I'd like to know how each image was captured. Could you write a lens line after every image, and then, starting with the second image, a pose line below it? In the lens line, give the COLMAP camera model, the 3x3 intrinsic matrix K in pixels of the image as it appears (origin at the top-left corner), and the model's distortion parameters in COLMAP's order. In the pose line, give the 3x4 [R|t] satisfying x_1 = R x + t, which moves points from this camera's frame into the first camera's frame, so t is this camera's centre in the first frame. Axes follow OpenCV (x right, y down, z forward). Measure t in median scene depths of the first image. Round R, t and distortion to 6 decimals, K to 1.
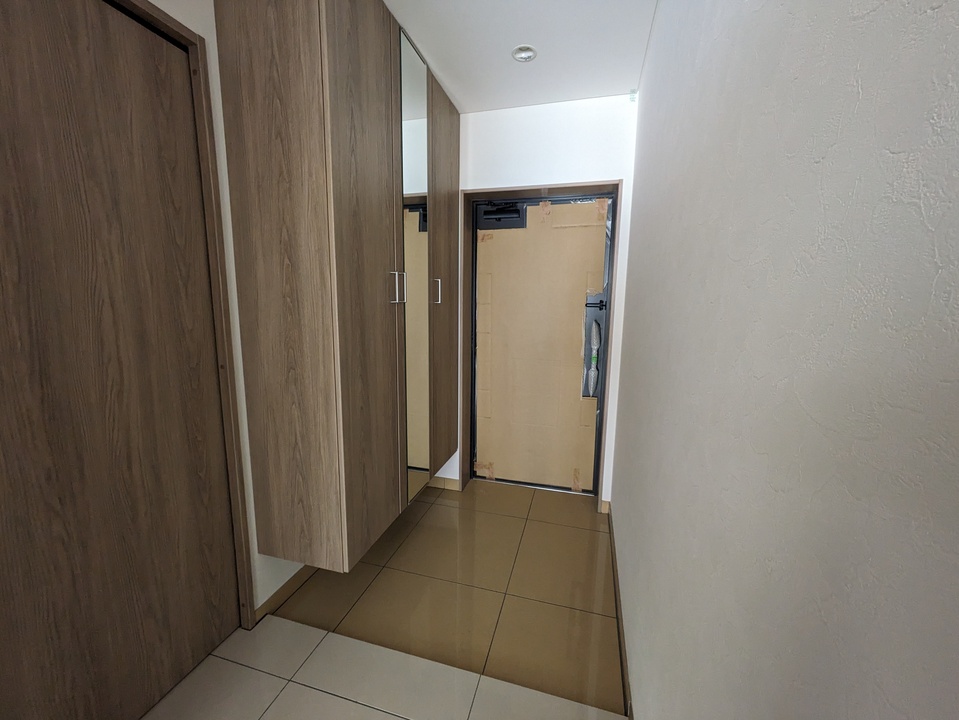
lens RADIAL K [[378.4, 0, 483.4], [0, 378.4, 359.6], [0, 0, 1]] dist [0.002120, 0.000806]
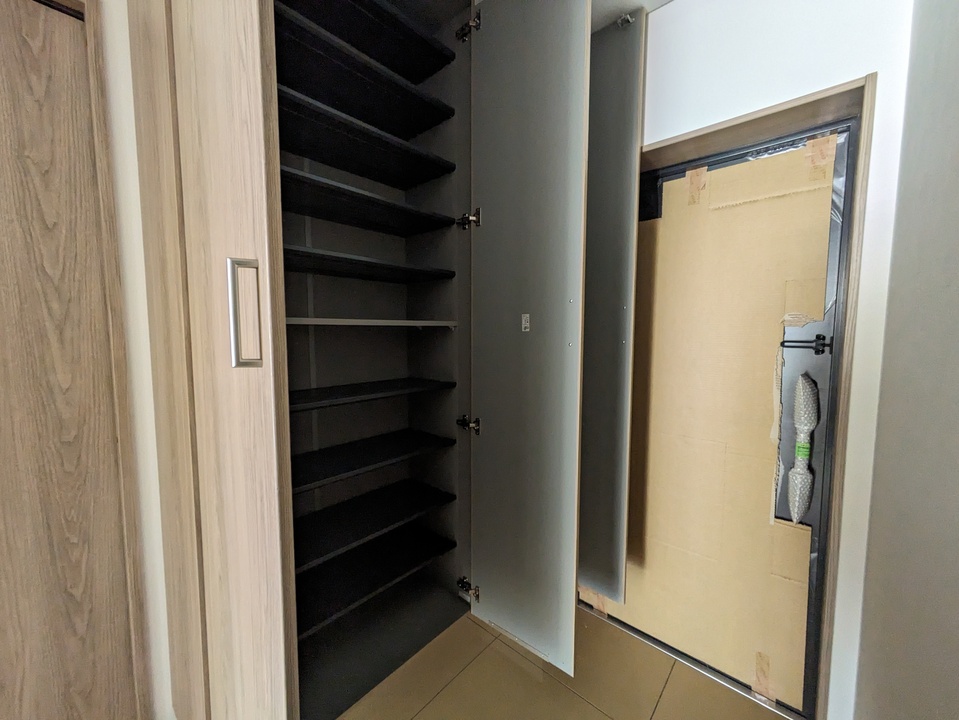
lens RADIAL K [[378.4, 0, 483.4], [0, 378.4, 359.6], [0, 0, 1]] dist [0.002120, 0.000806]
pose [[0.898596, 0.020419, -0.438302, 0.133867], [-0.053700, 0.996525, -0.063669, -0.068712], [0.435479, 0.080749, 0.896570, 0.363971]]
